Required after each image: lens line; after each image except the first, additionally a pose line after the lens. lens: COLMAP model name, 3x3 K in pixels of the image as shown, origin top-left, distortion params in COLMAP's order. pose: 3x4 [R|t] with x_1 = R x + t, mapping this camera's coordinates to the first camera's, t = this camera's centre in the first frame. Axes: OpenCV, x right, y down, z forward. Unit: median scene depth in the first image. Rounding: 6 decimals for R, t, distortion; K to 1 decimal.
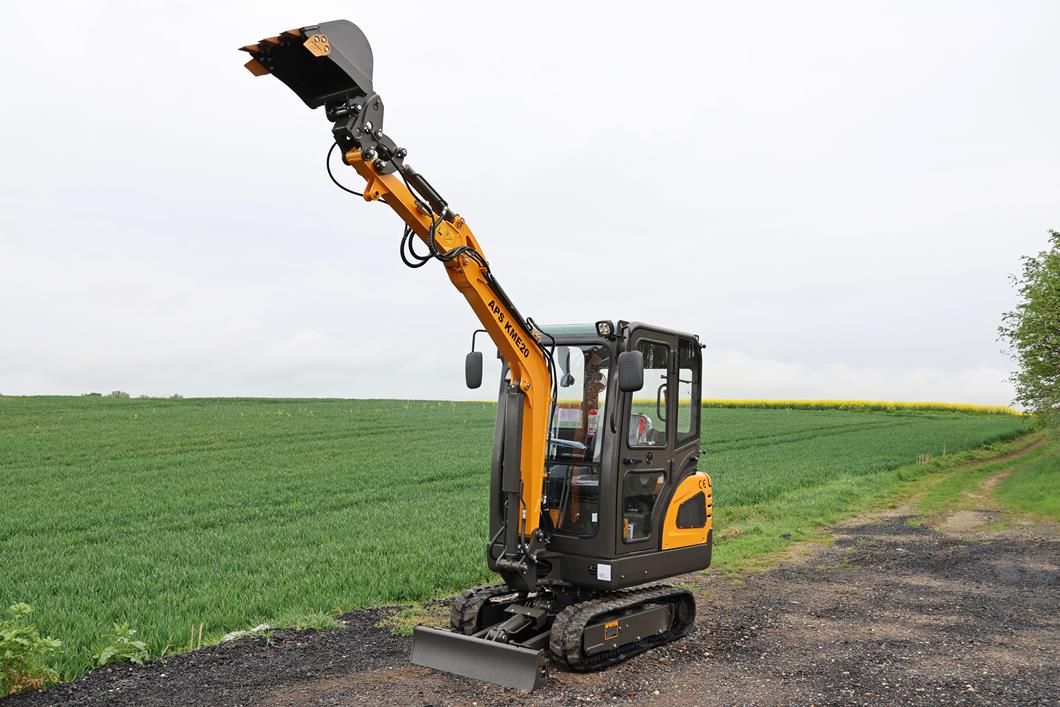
lens RADIAL K [[922.3, 0, 477.8], [0, 922.3, 366.3], [0, 0, 1]] dist [-0.152506, 0.105382]
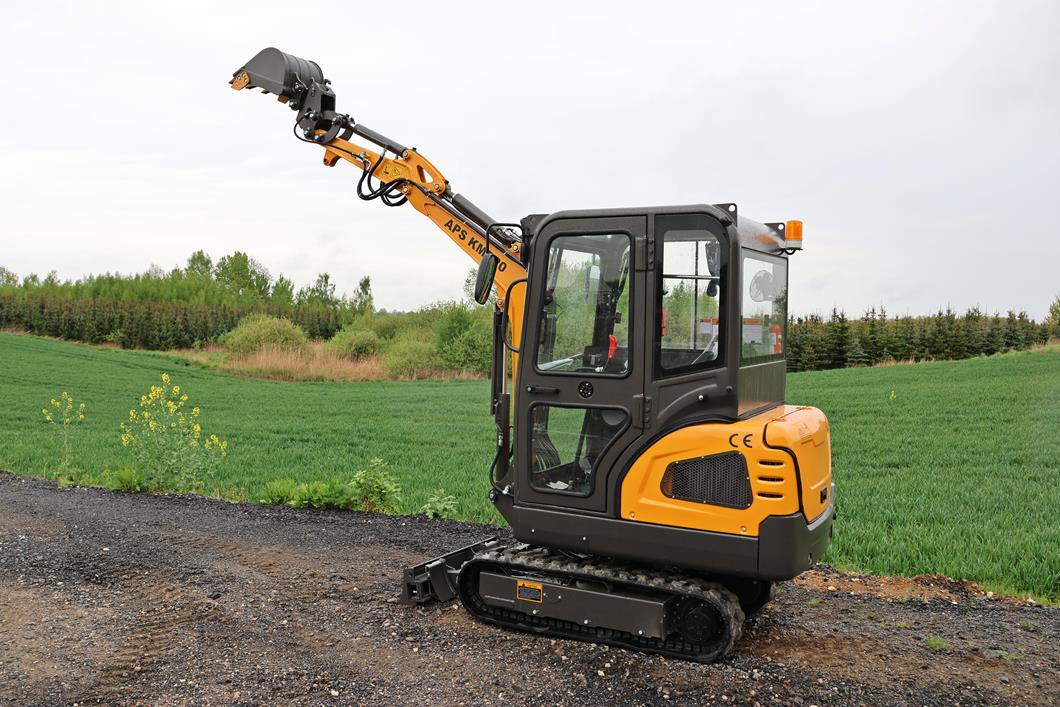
lens RADIAL K [[922.3, 0, 477.8], [0, 922.3, 366.3], [0, 0, 1]] dist [-0.152506, 0.105382]
pose [[0.144335, 0.019862, -0.989330, 0.904022], [0.058374, 0.997886, 0.028550, 0.053593], [0.987806, -0.061872, 0.142871, 0.791198]]
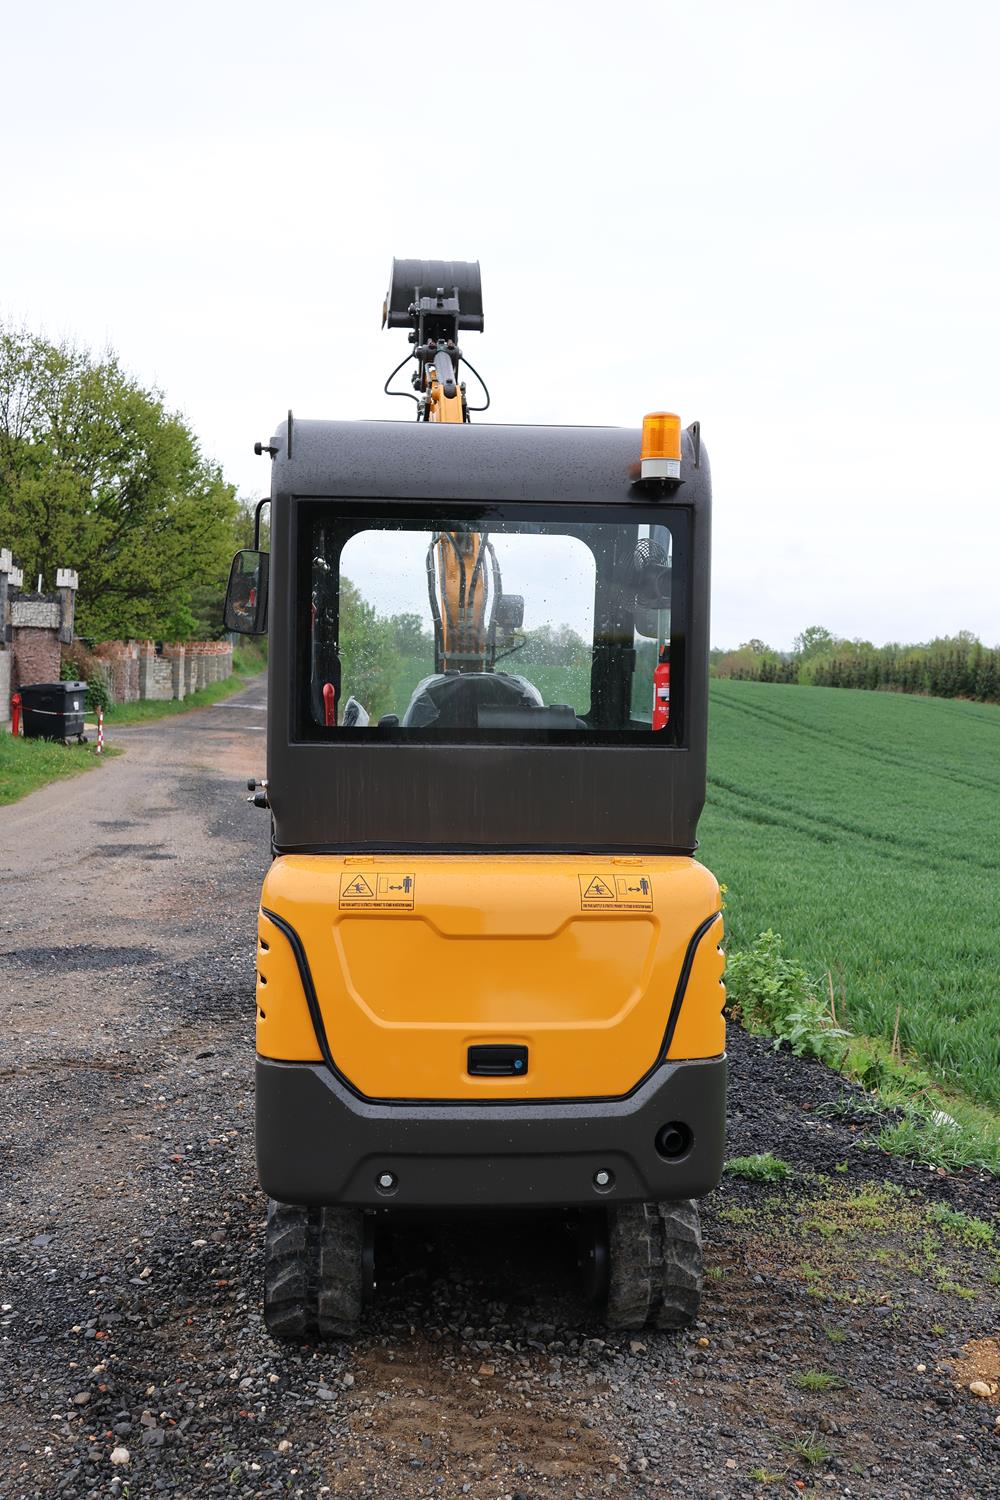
lens RADIAL K [[1504.9, 0, 432.2], [0, 1504.9, 751.8], [0, 0, 1]] dist [-0.071116, 0.009925]
pose [[-0.734543, -0.019019, -0.678295, 0.592697], [-0.002628, 0.999679, -0.025185, 0.102264], [0.678557, -0.016717, -0.734358, 1.522561]]
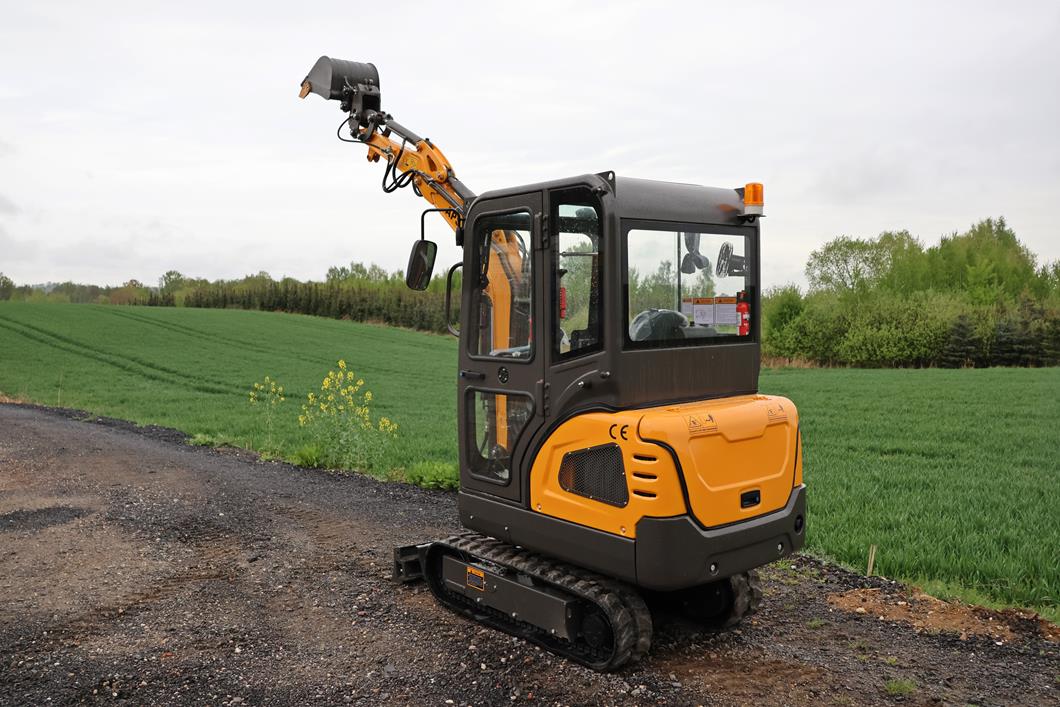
lens RADIAL K [[922.3, 0, 477.8], [0, 922.3, 366.3], [0, 0, 1]] dist [-0.152506, 0.105382]
pose [[-0.244726, 0.032532, -0.969046, 0.885983], [0.067660, 0.997574, 0.016402, 0.078702], [0.967229, -0.061551, -0.246334, 1.140117]]
